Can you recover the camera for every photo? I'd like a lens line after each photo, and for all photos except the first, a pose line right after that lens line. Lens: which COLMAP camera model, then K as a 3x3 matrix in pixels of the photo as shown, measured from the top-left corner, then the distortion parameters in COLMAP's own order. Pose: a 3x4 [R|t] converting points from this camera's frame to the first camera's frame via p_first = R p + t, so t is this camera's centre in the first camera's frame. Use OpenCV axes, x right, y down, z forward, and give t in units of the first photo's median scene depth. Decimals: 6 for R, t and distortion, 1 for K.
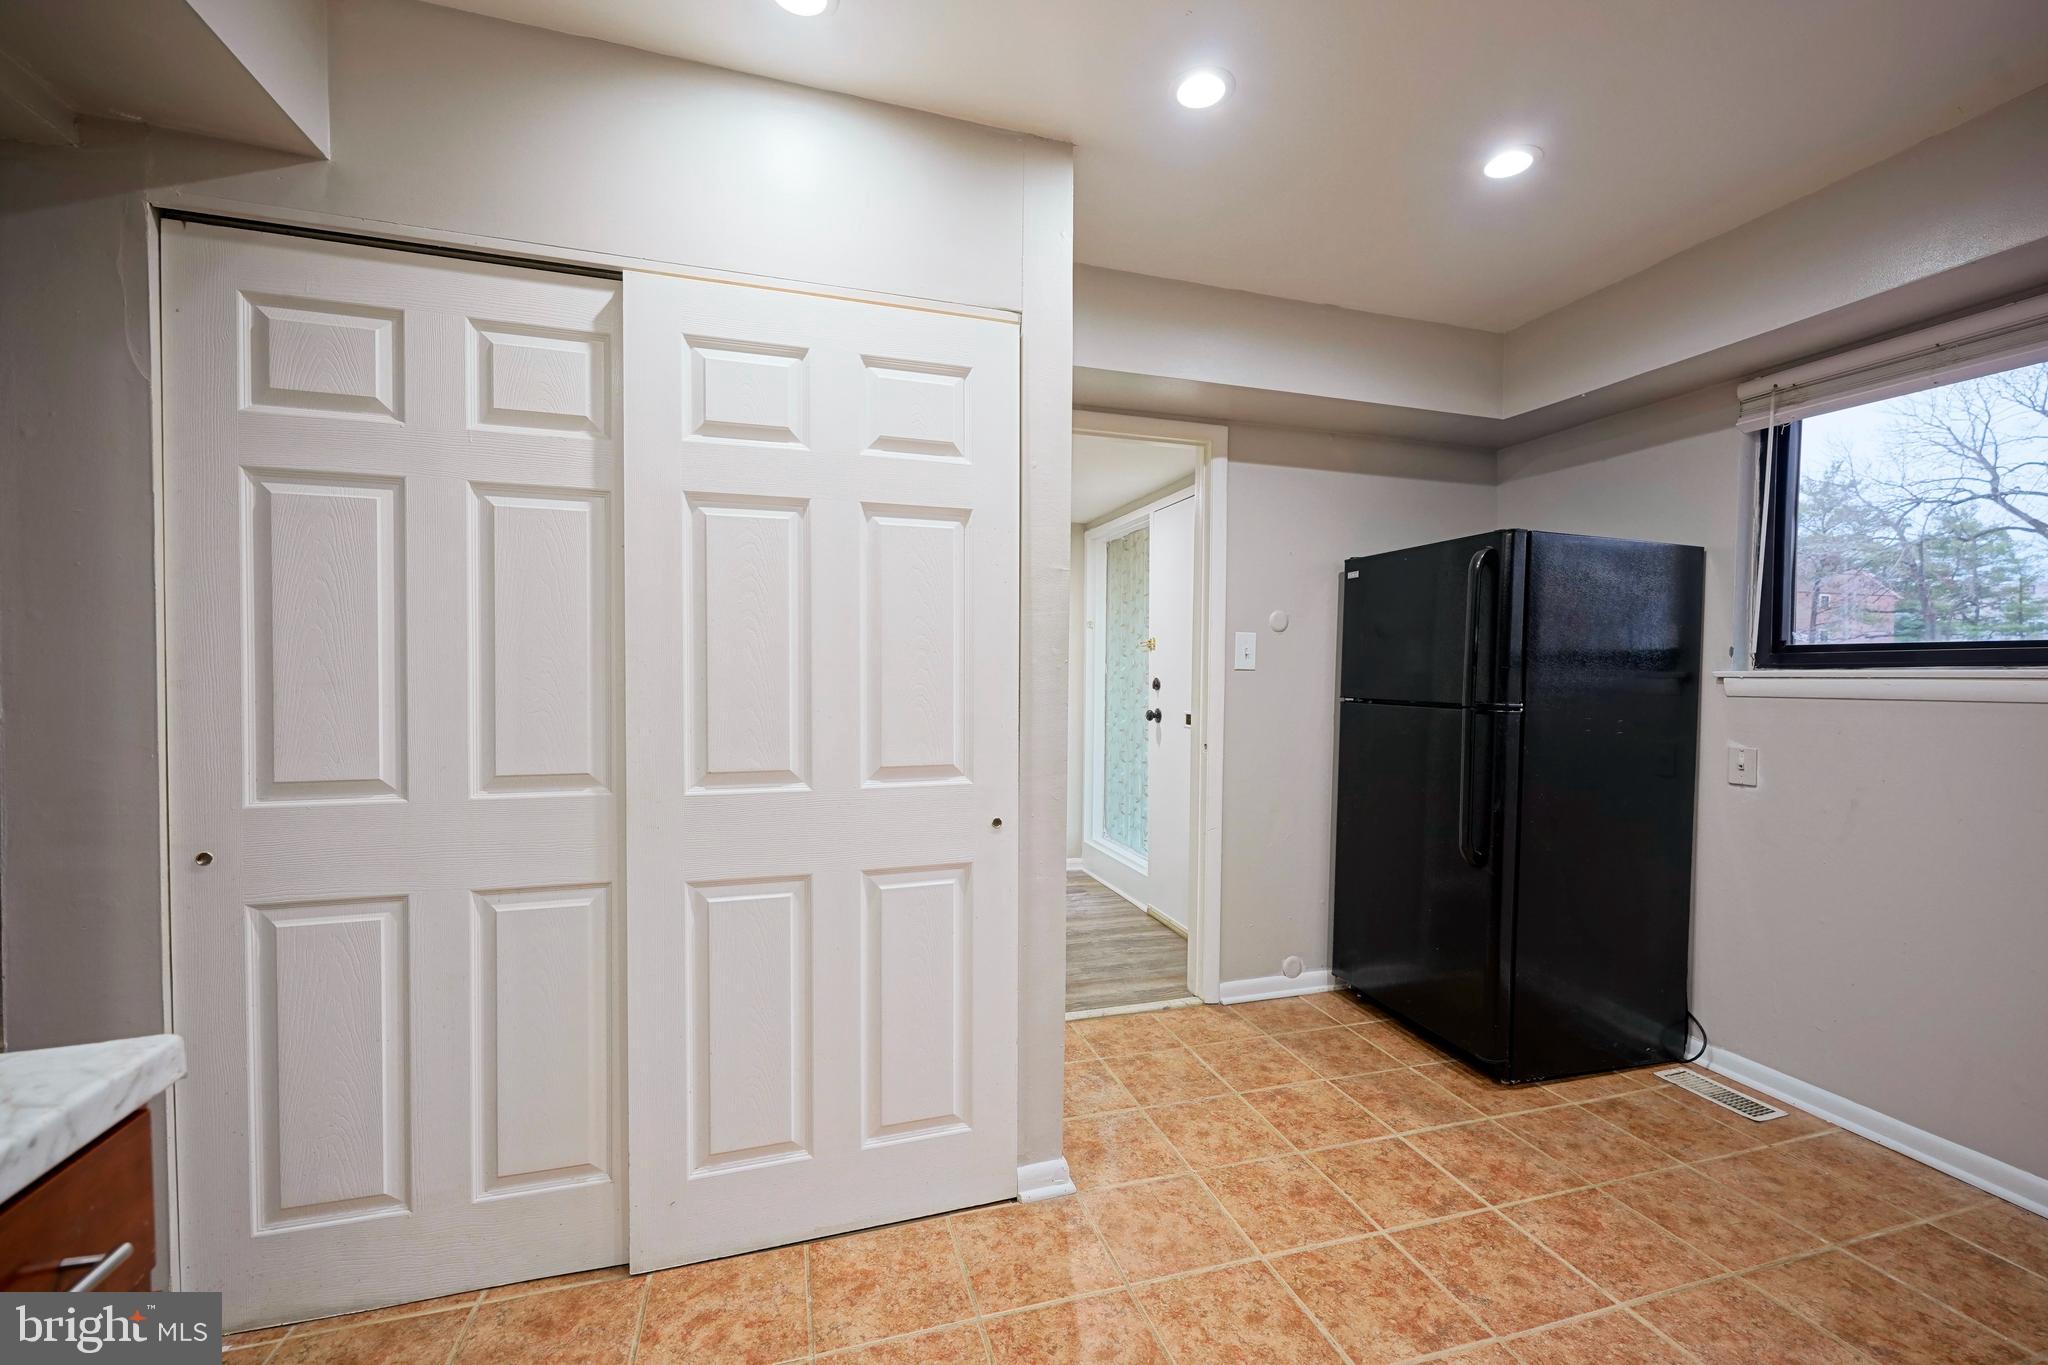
lens RADIAL K [[818.2, 0, 1028.2], [0, 818.2, 689.4], [0, 0, 1]] dist [0.002488, -0.000595]
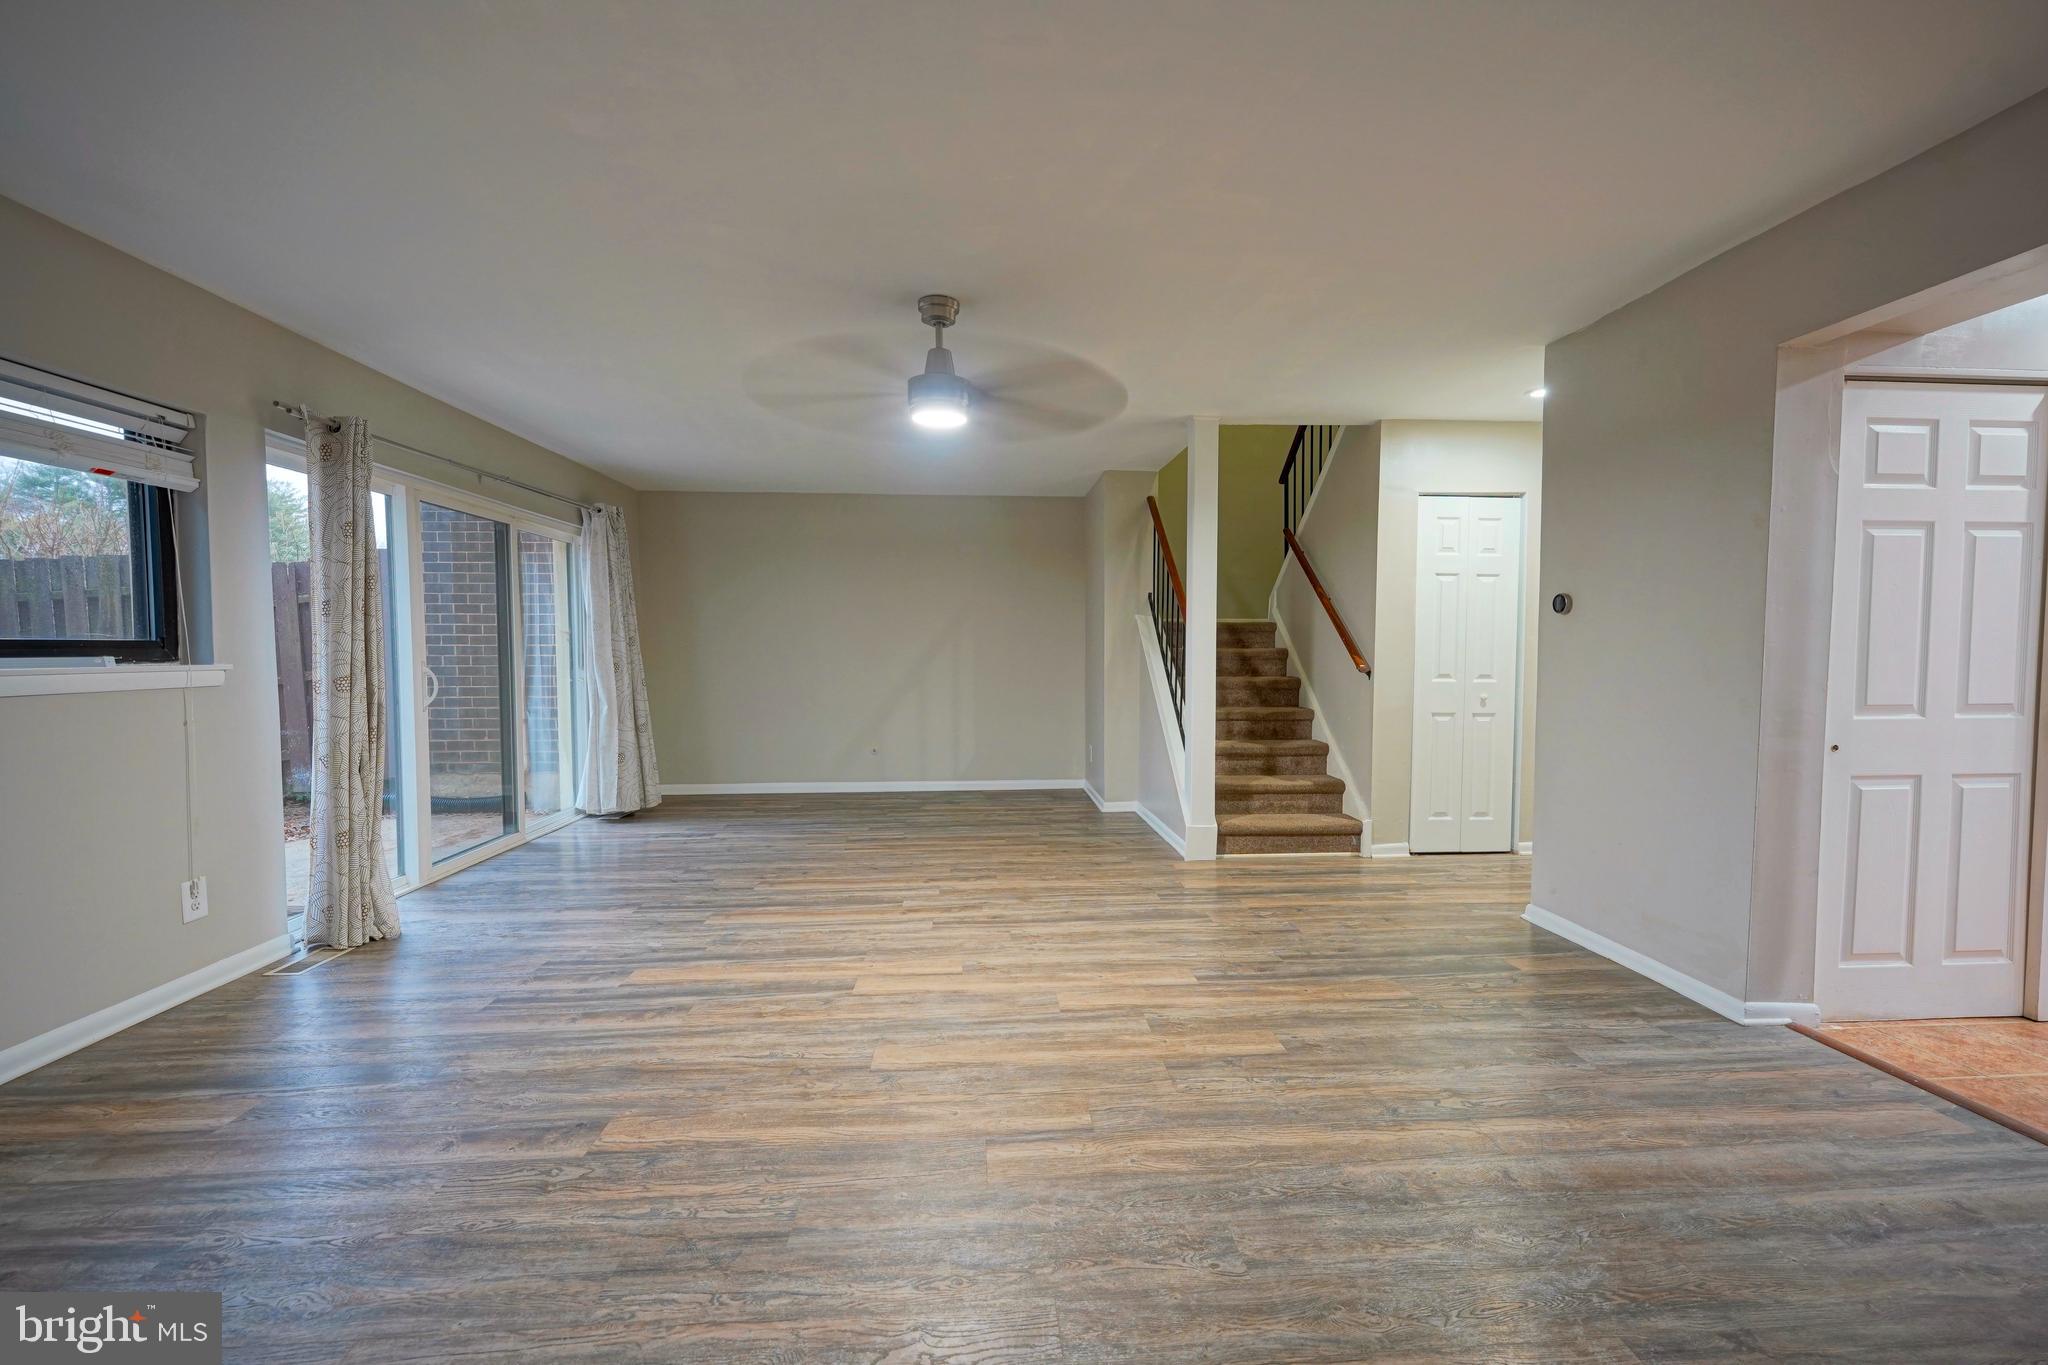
lens RADIAL K [[818.2, 0, 1028.2], [0, 818.2, 689.4], [0, 0, 1]] dist [0.002488, -0.000595]
pose [[0.975362, 0.000630, -0.220608, -1.851410], [0.005440, 0.999623, 0.026908, 0.020754], [0.220542, -0.027445, 0.974991, -0.868255]]
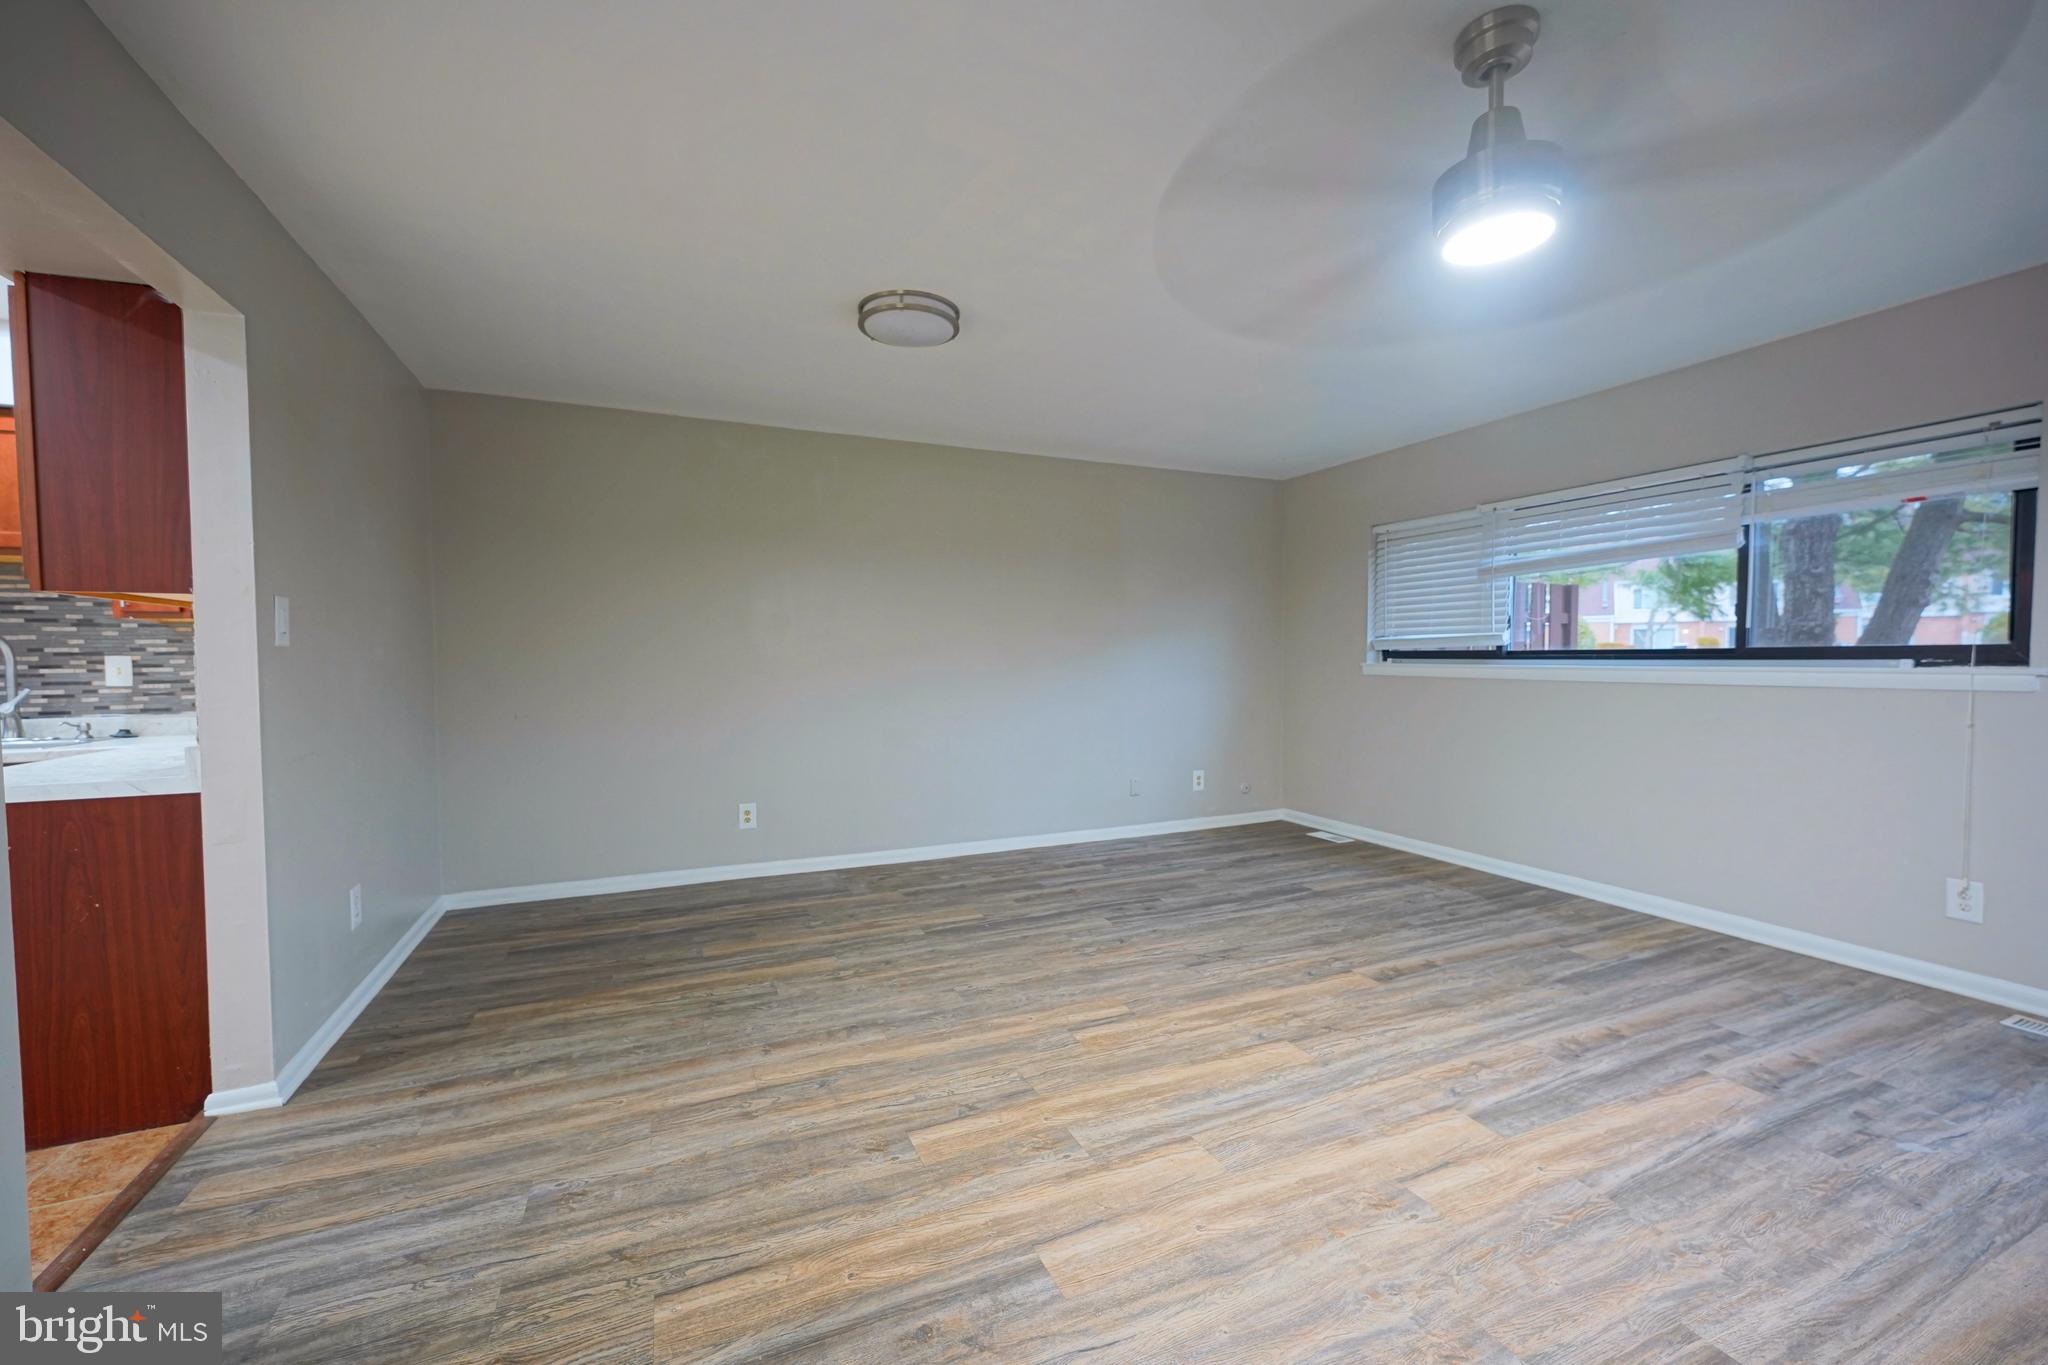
lens RADIAL K [[819.2, 0, 1026.9], [0, 819.2, 682.4], [0, 0, 1]] dist [0.001301, -0.000188]
pose [[-0.991852, 0.002120, -0.127374, -1.755632], [-0.004395, 0.998697, 0.050843, -0.036432], [0.127316, 0.050989, -0.990551, 1.587178]]
